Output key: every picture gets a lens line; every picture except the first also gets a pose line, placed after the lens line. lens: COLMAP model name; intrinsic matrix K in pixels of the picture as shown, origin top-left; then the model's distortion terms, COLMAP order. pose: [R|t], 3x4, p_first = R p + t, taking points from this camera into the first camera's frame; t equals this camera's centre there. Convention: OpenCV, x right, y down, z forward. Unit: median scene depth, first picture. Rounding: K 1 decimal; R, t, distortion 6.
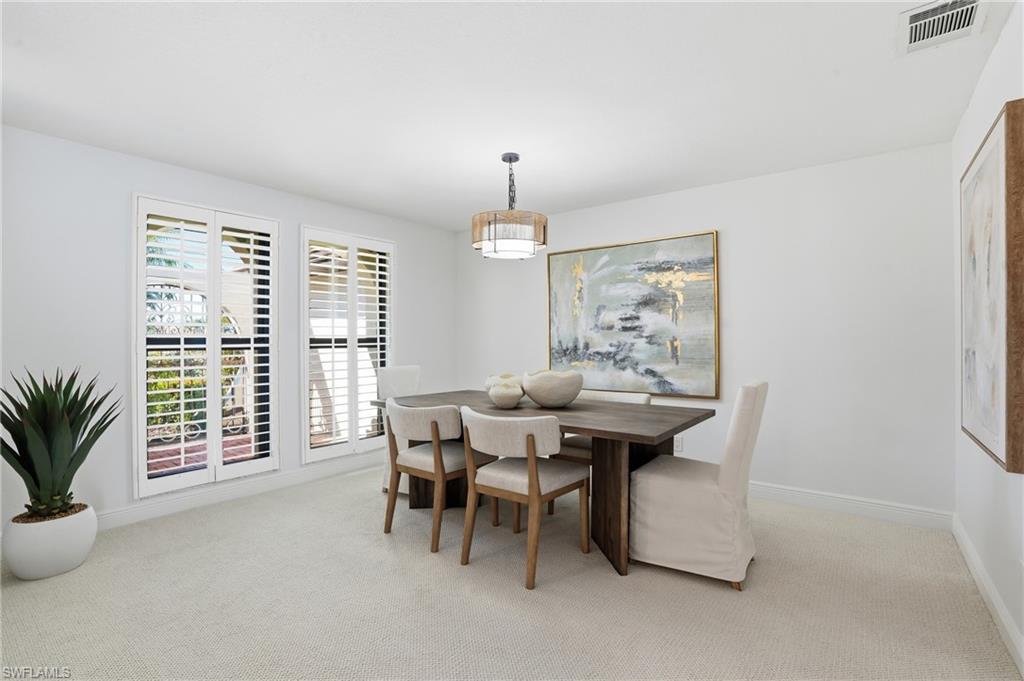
lens RADIAL K [[466.9, 0, 514.1], [0, 466.9, 340.3], [0, 0, 1]] dist [-0.034719, 0.006101]
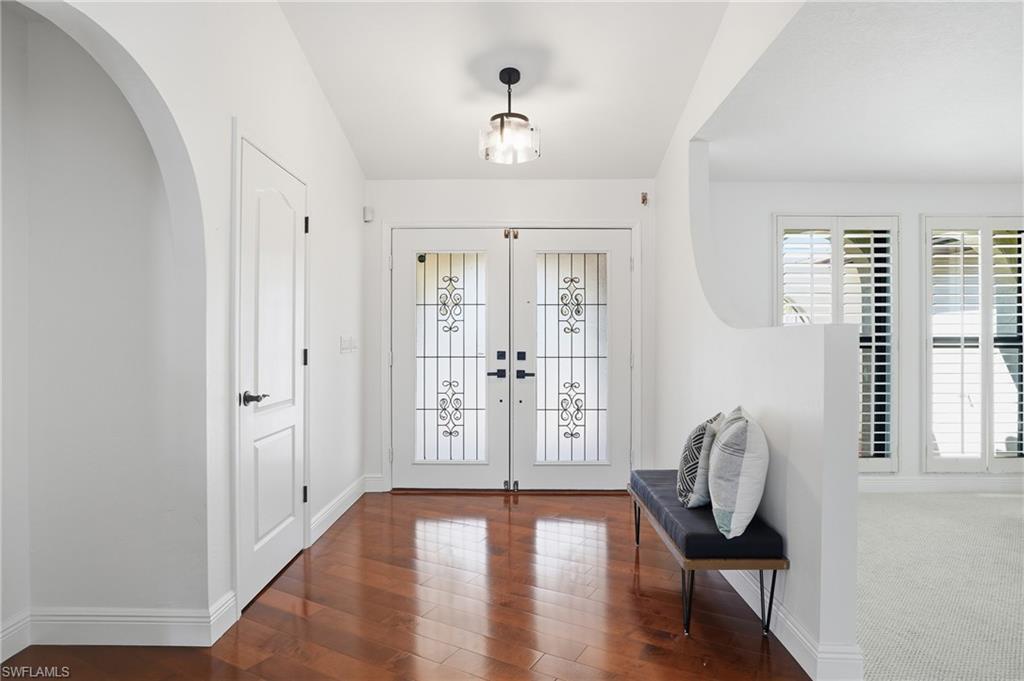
lens RADIAL K [[496.6, 0, 517.3], [0, 496.6, 340.8], [0, 0, 1]] dist [-0.005837, -0.000088]
pose [[0.634215, 0.006013, -0.773133, -0.199160], [-0.003511, 0.999982, 0.004897, 0.001484], [0.773148, -0.000391, 0.634225, -0.249005]]
